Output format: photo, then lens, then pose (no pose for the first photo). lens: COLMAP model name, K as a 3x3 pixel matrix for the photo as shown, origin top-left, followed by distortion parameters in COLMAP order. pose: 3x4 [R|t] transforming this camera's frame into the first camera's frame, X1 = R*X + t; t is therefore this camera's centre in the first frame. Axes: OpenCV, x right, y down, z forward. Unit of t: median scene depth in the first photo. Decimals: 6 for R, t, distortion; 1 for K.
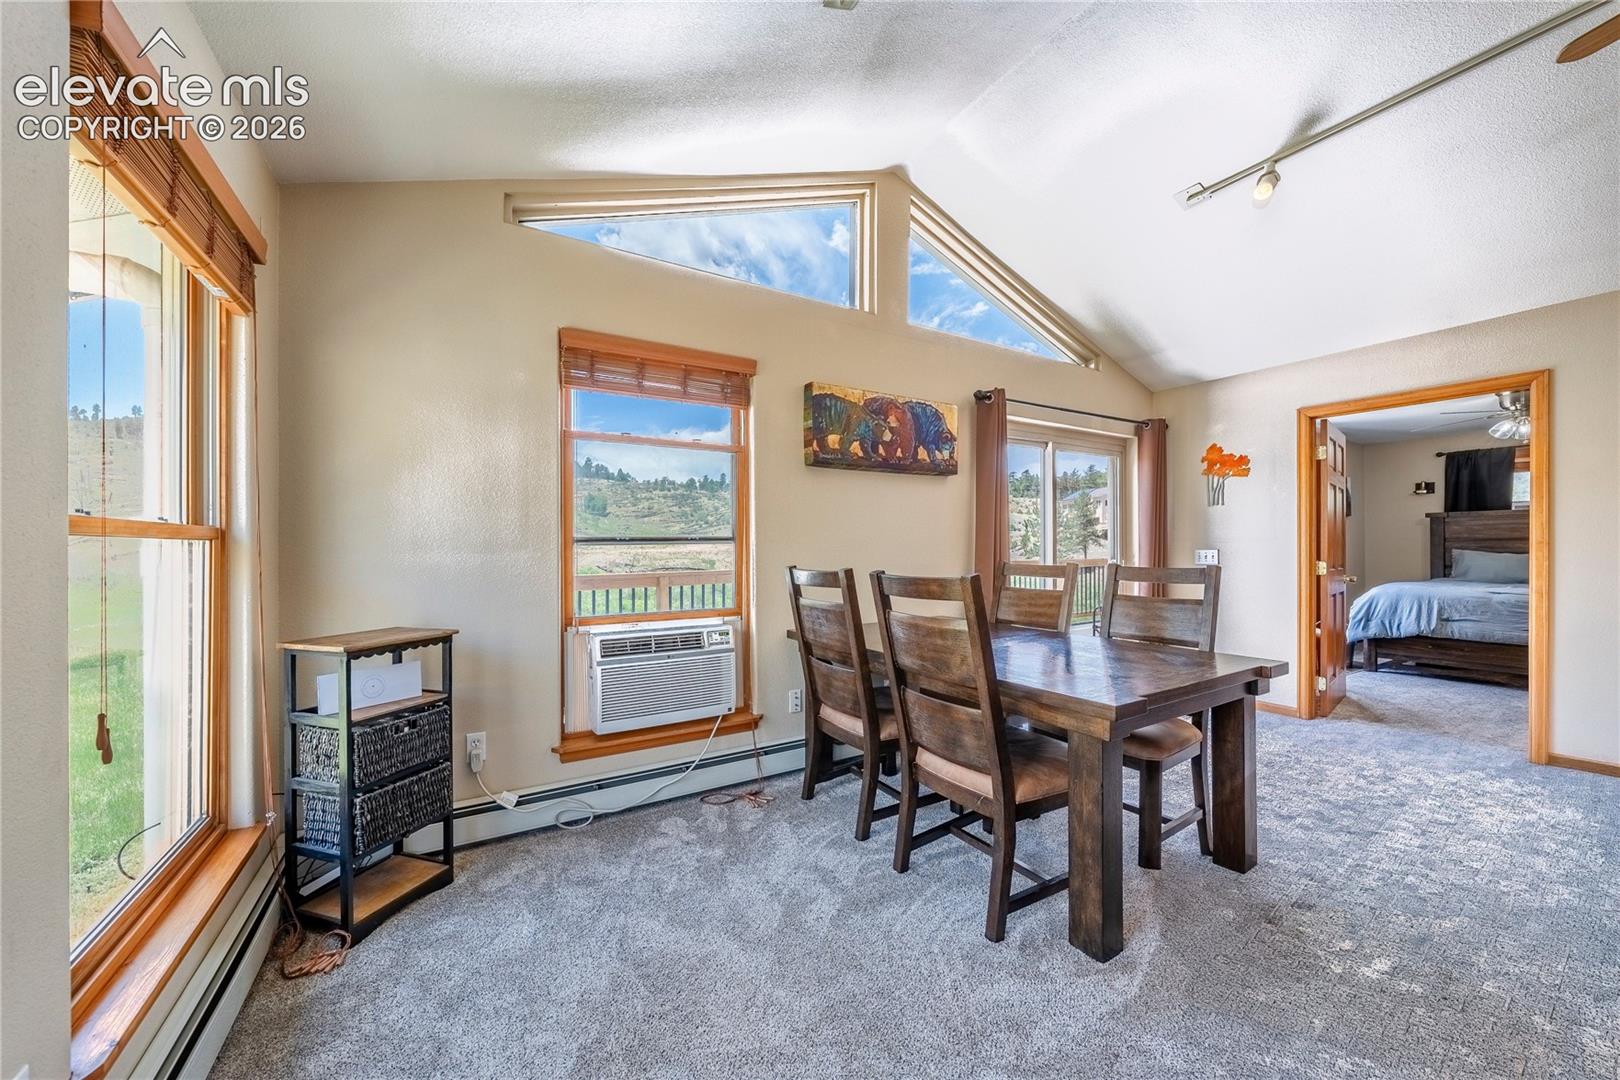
lens RADIAL K [[582.8, 0, 810.0], [0, 582.8, 540.0], [0, 0, 1]] dist [-0.000588, -0.000012]
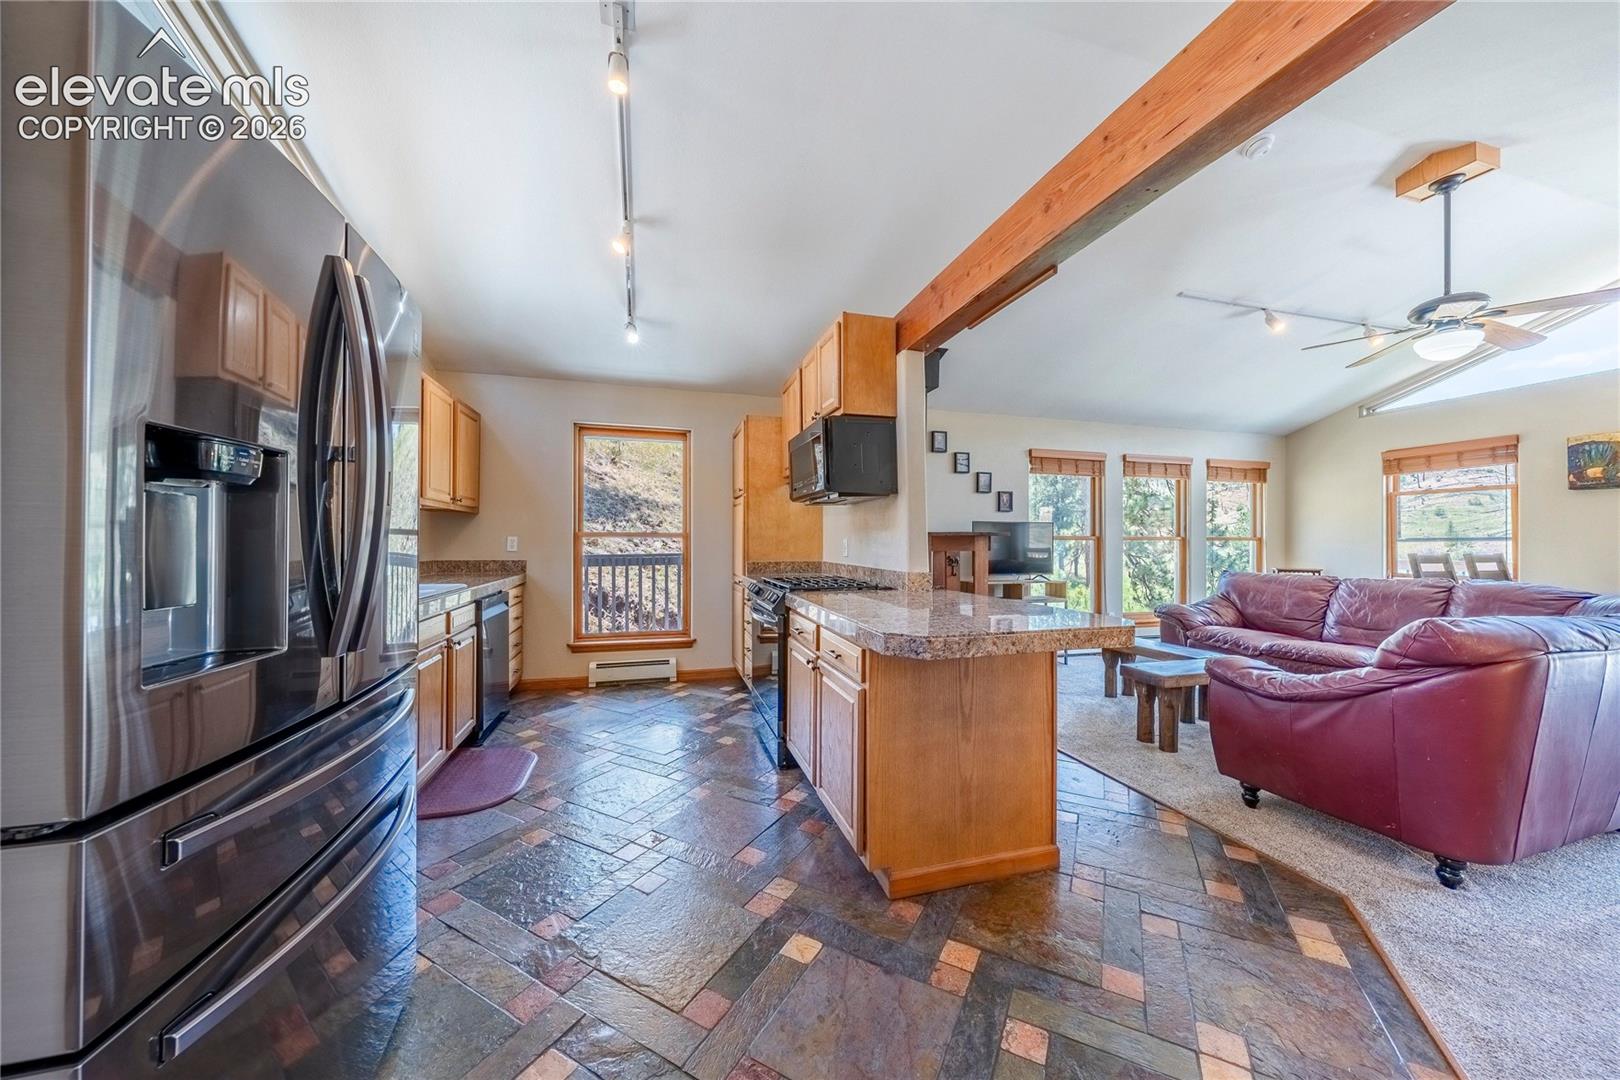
lens RADIAL K [[554.9, 0, 810.0], [0, 554.9, 540.0], [0, 0, 1]] dist [0.000299, 0.000049]
pose [[-0.255497, -0.000506, -0.966810, 1.809935], [0.012115, 0.999920, -0.003725, -0.013974], [0.966734, -0.012665, -0.255471, -0.547130]]
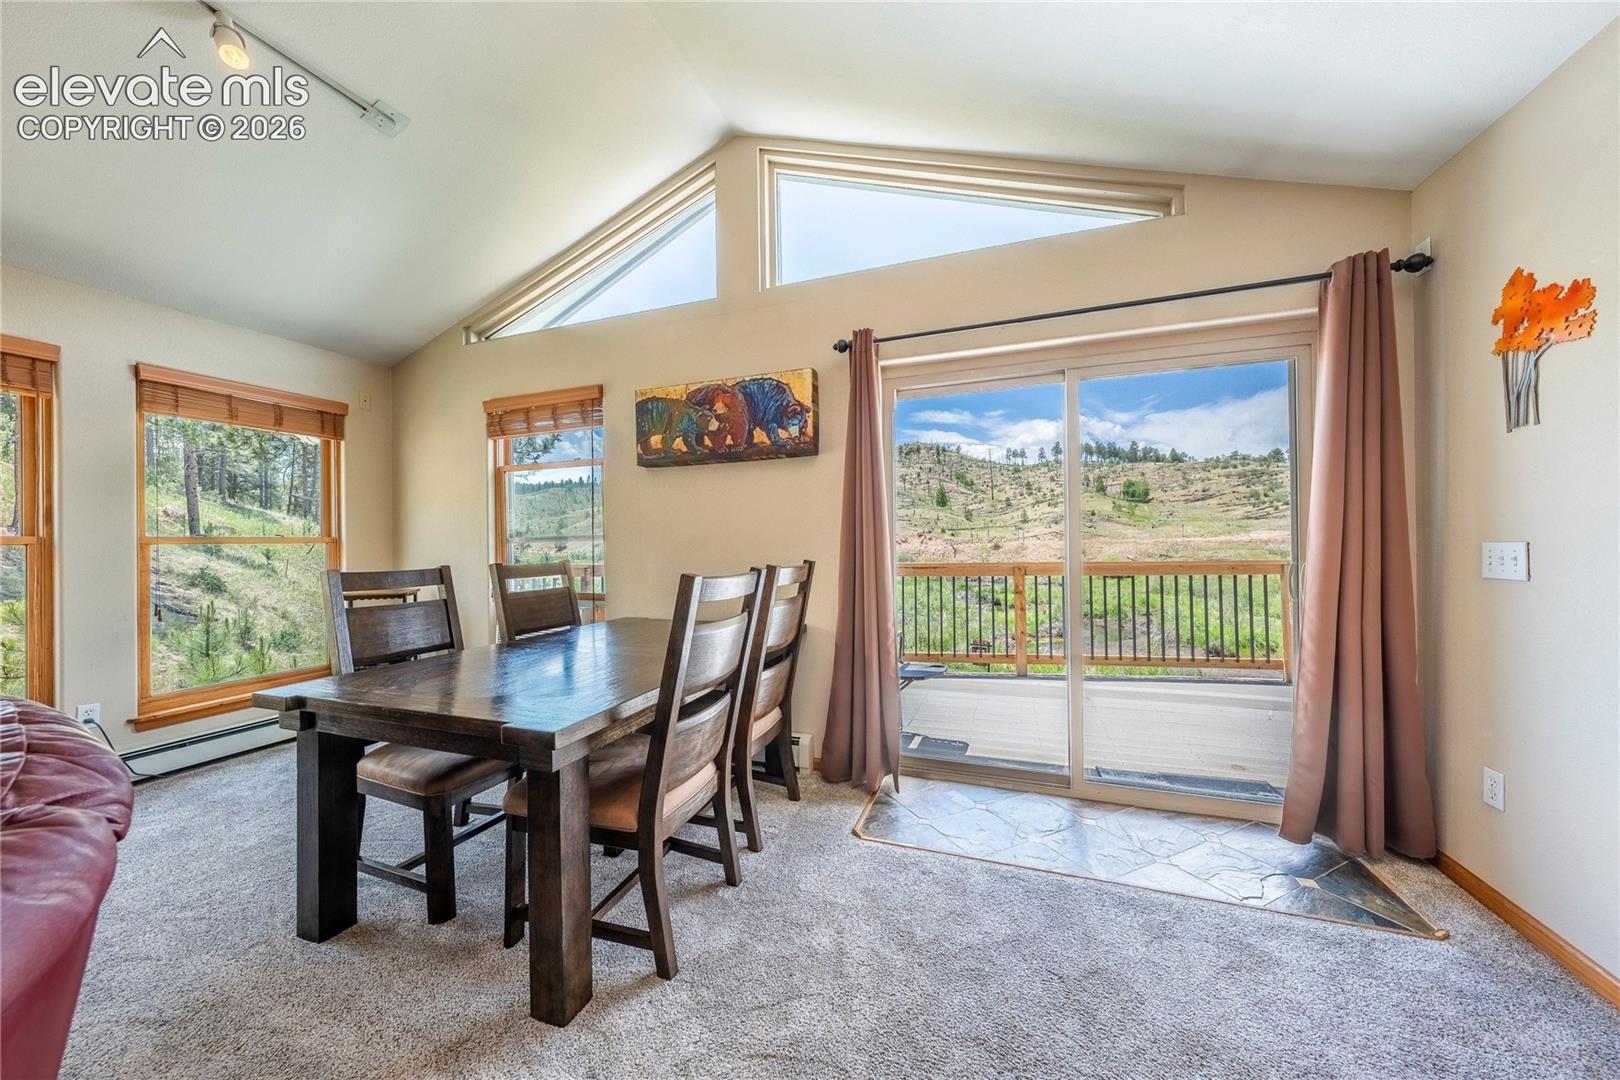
lens RADIAL K [[571.0, 0, 810.0], [0, 571.0, 540.0], [0, 0, 1]] dist [0.000173, 0.000067]
pose [[0.628946, -0.006470, -0.777422, 0.943998], [0.020662, 0.999751, 0.008395, 0.003394], [0.777174, -0.021344, 0.628923, 0.531446]]
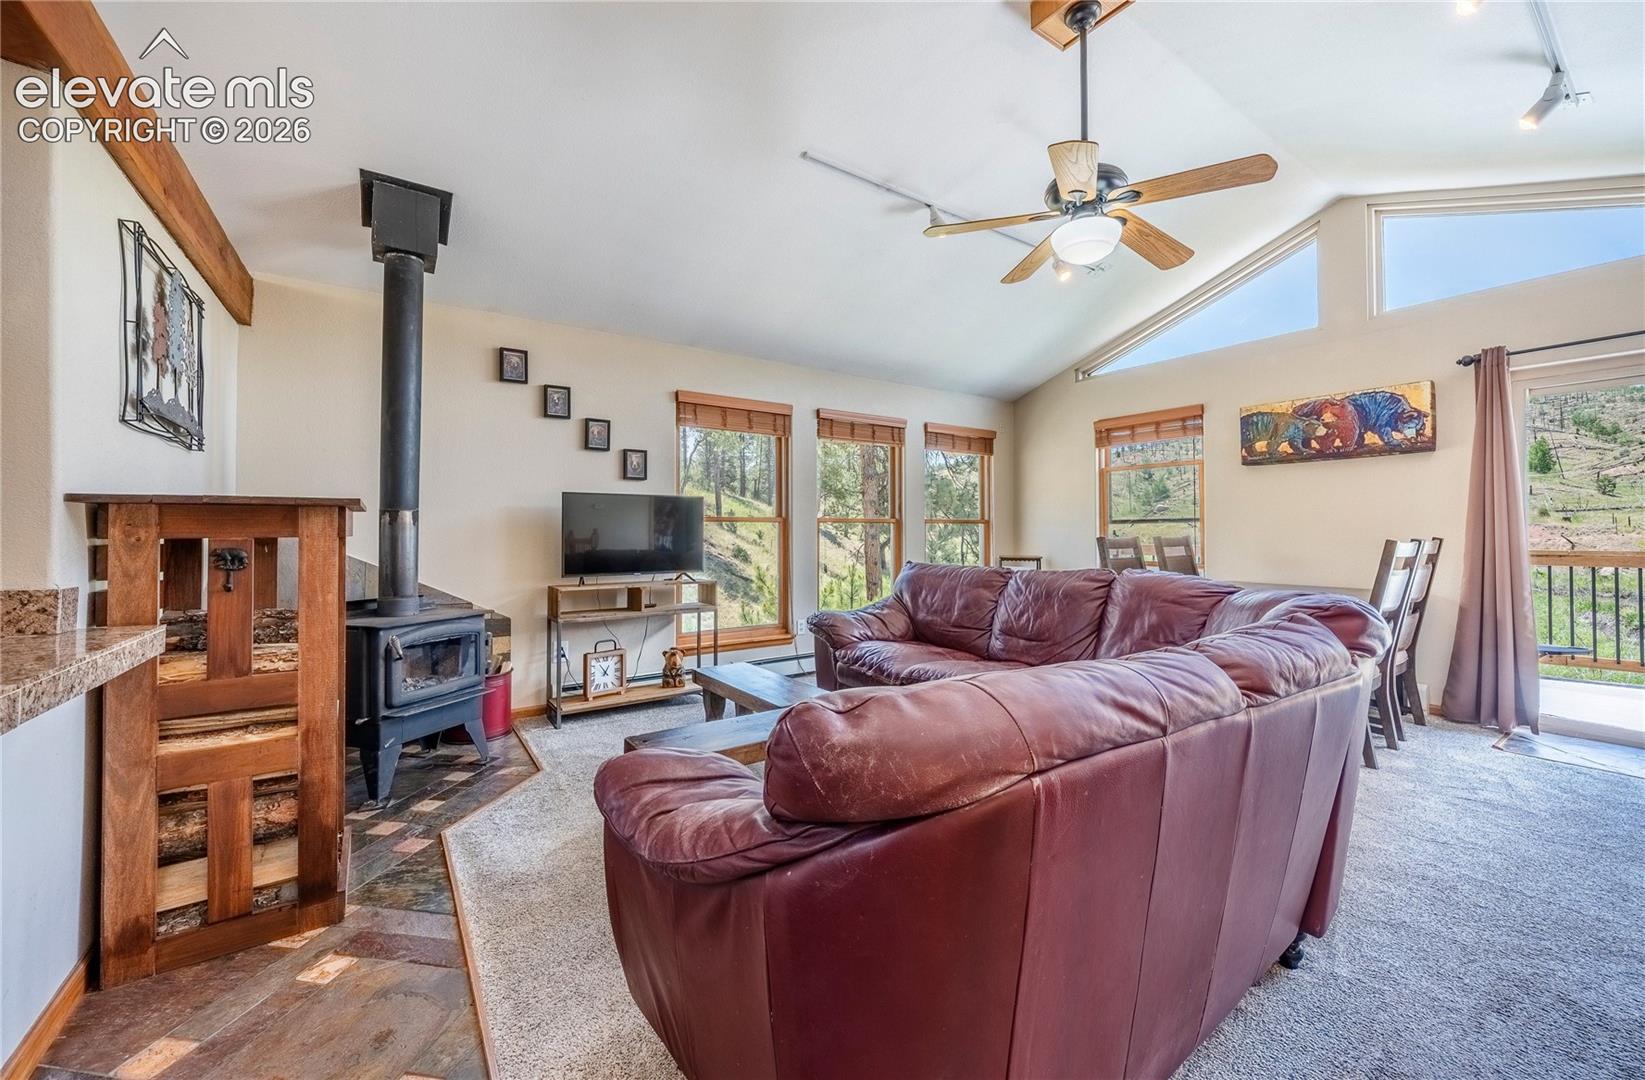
lens RADIAL K [[644.8, 0, 824.0], [0, 644.8, 520.9], [0, 0, 1]] dist [-0.002616, -0.000422]
pose [[0.067192, -0.010126, -0.997689, 1.379479], [0.015796, 0.999834, -0.009084, 0.002403], [0.997615, -0.015149, 0.067341, -0.116163]]
